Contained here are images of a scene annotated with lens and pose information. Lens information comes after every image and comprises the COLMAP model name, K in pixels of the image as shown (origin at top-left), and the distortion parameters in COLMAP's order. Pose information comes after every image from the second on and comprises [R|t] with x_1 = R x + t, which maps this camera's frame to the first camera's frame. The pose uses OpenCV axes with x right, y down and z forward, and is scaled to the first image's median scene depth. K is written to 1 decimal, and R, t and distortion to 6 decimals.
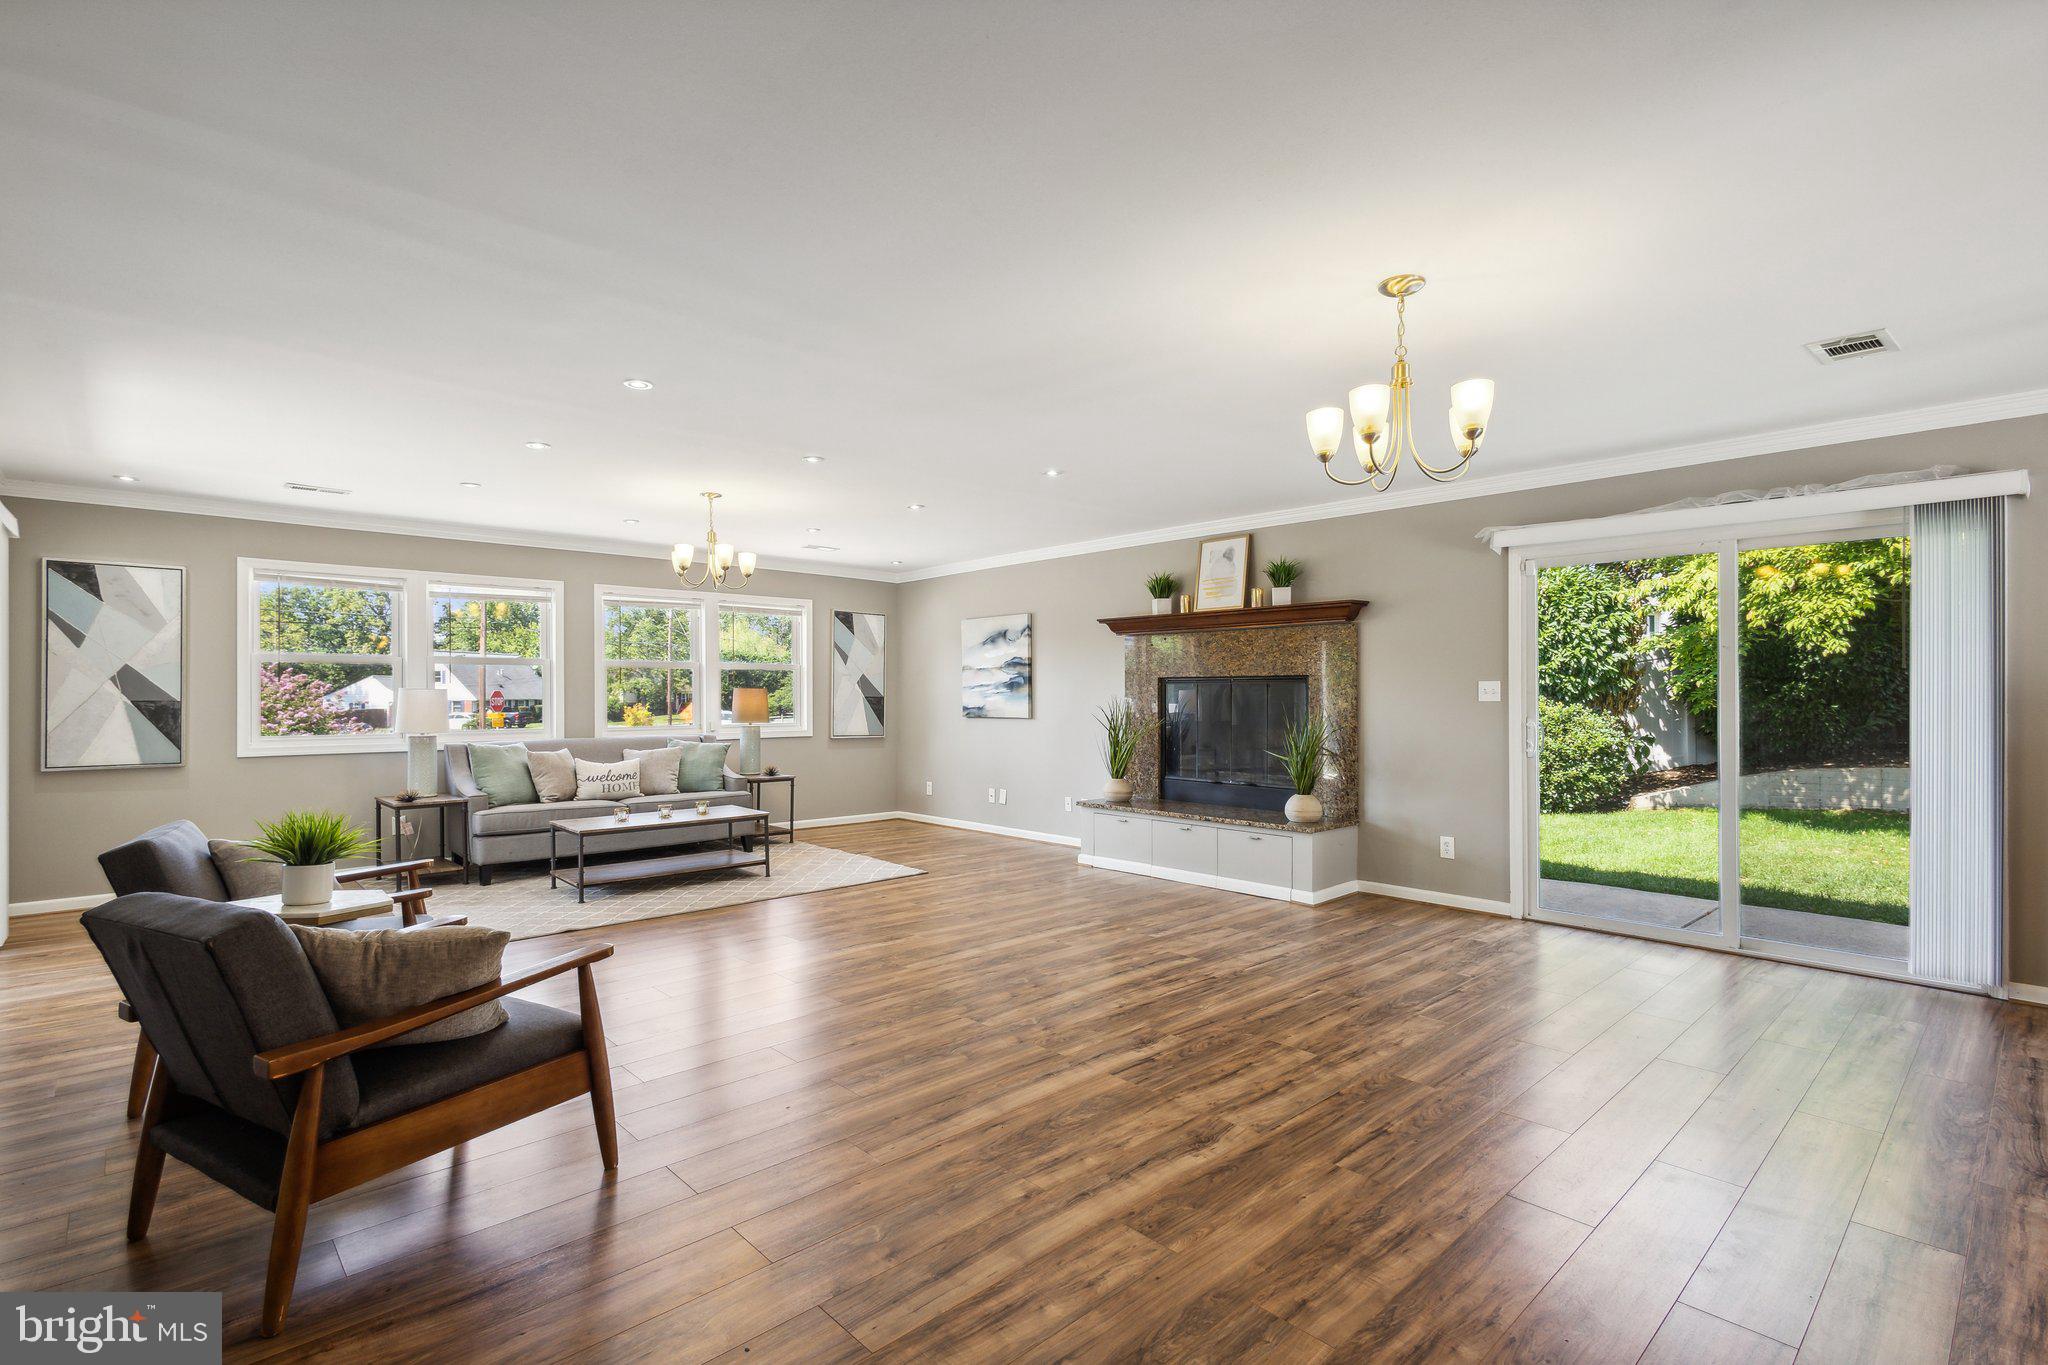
lens RADIAL K [[954.5, 0, 1017.3], [0, 954.5, 698.3], [0, 0, 1]] dist [0.013283, -0.002607]
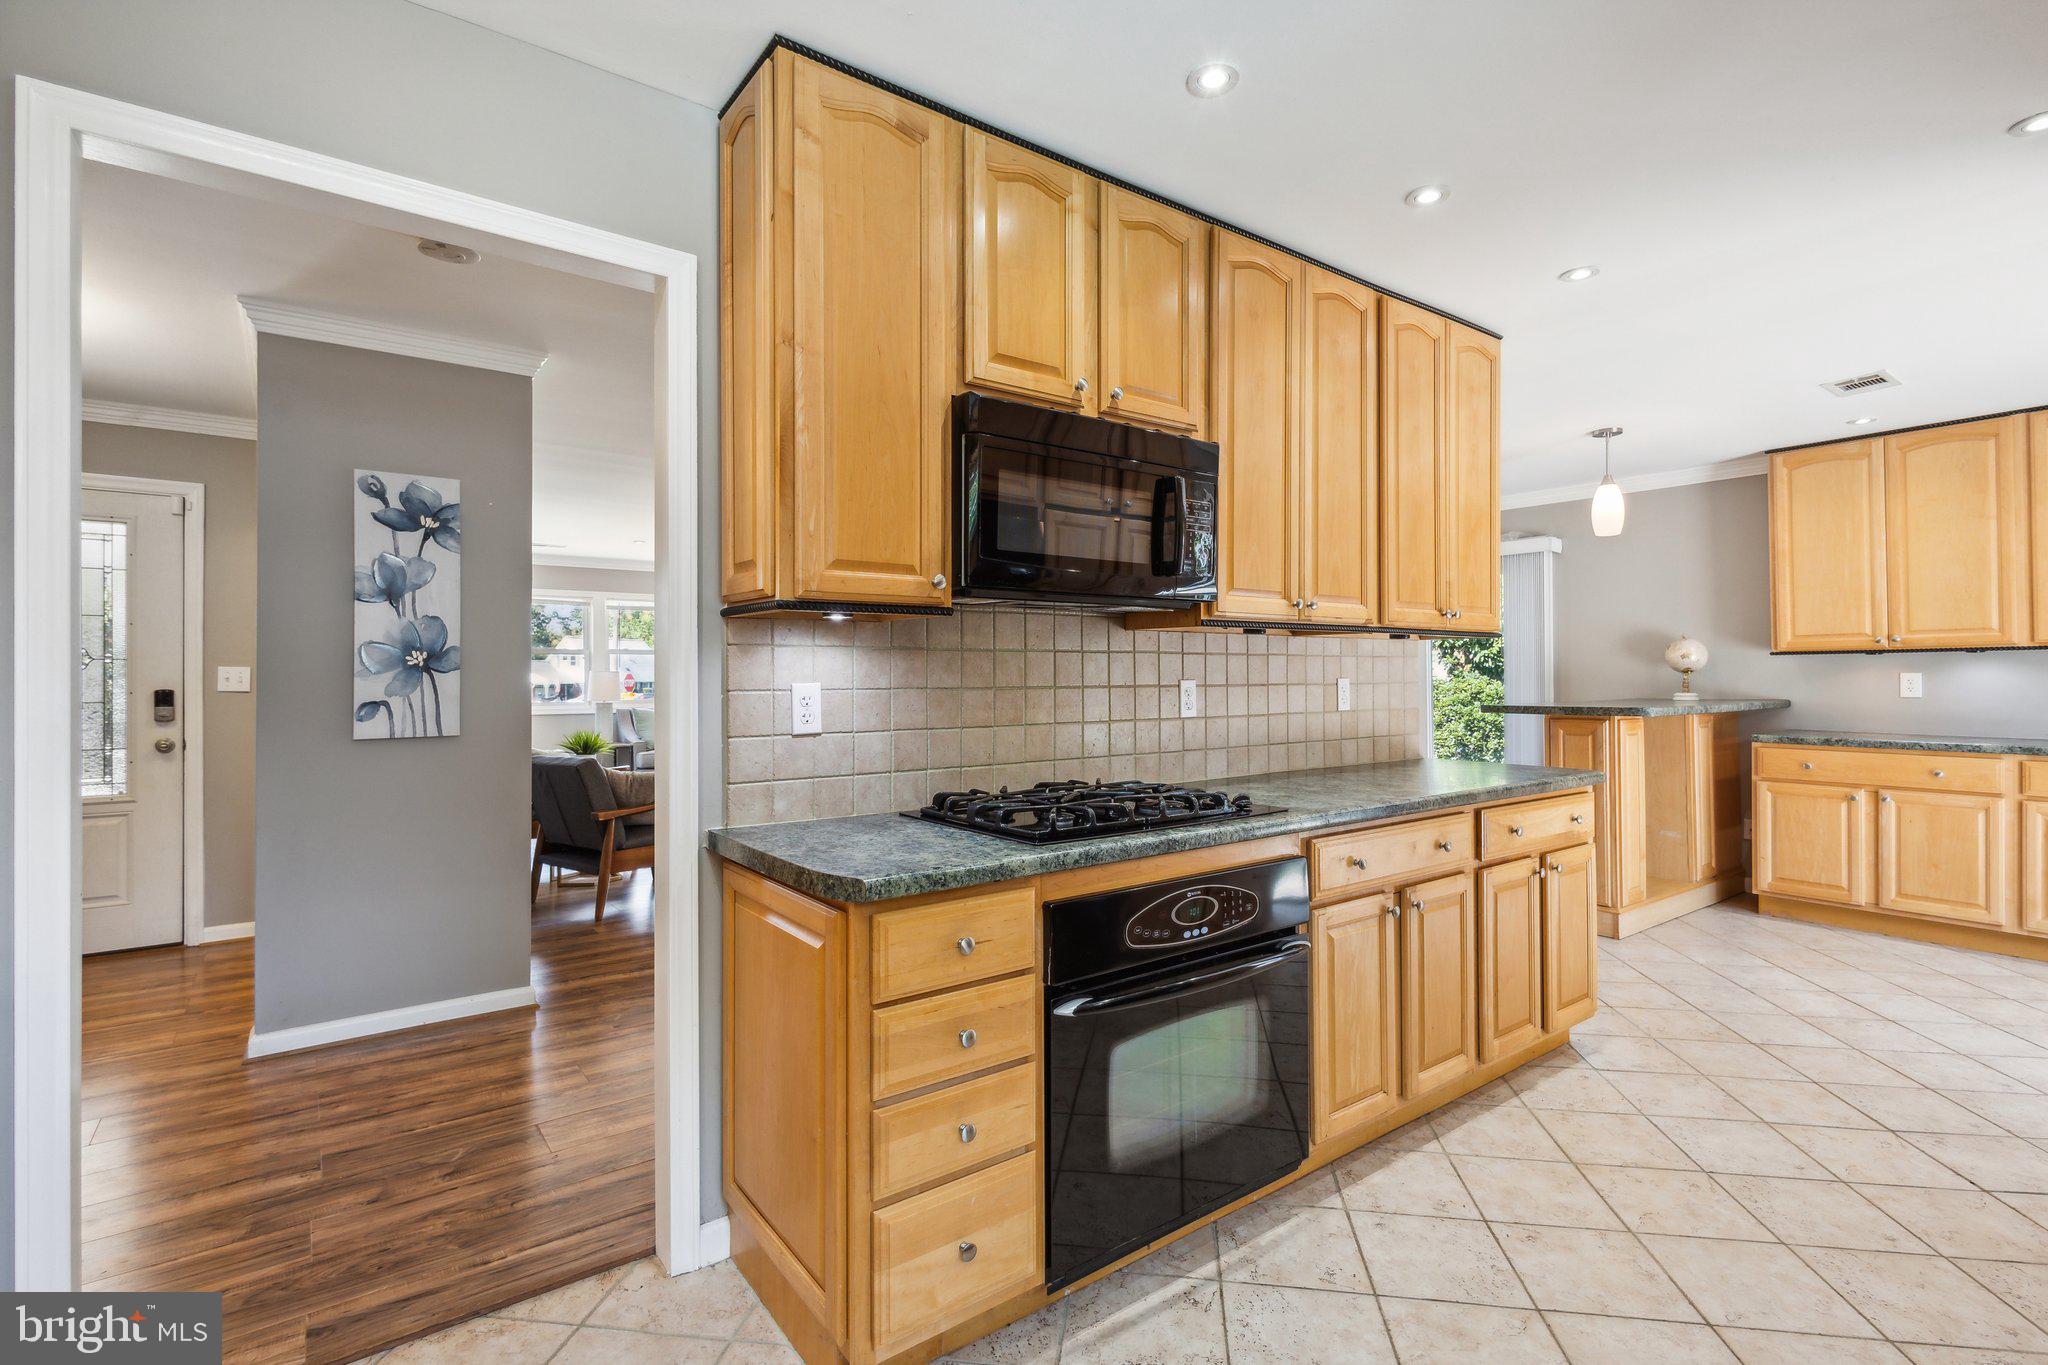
lens RADIAL K [[954.5, 0, 1025.3], [0, 954.5, 670.2], [0, 0, 1]] dist [0.013283, -0.002607]
pose [[0.995281, -0.001804, -0.097019, 0.179806], [0.000683, 0.999933, -0.011584, 0.006295], [0.097033, 0.011463, 0.995215, -0.423351]]
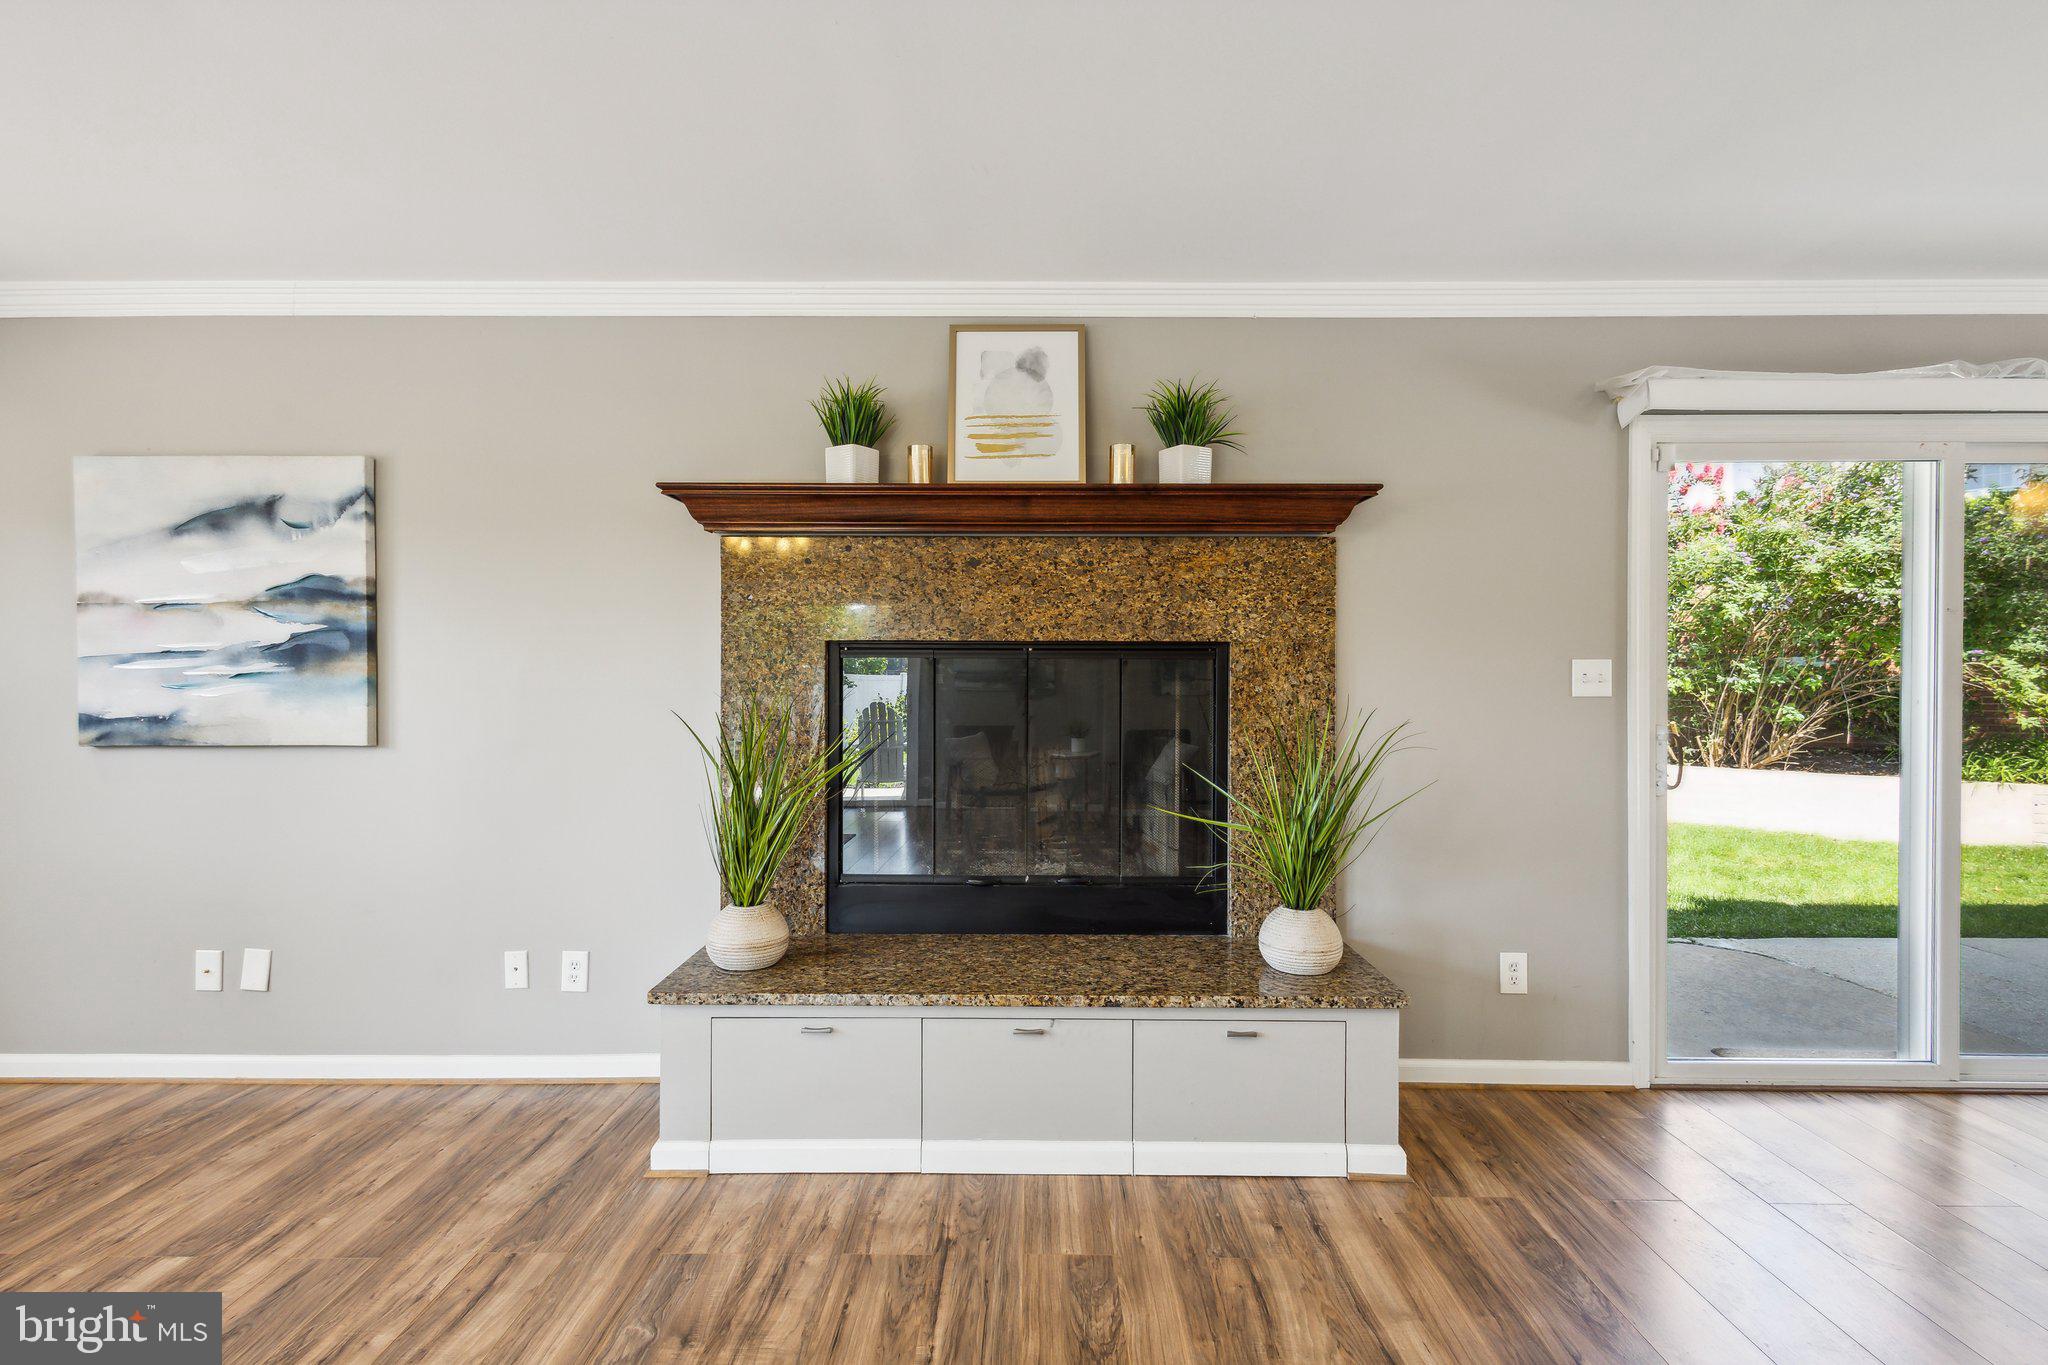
lens RADIAL K [[954.5, 0, 1022.8], [0, 954.5, 689.3], [0, 0, 1]] dist [0.013283, -0.002607]
pose [[0.683129, 0.004385, 0.730284, -0.105142], [-0.000086, 0.999982, -0.005924, 0.002102], [-0.730298, 0.003985, 0.683118, 0.714816]]
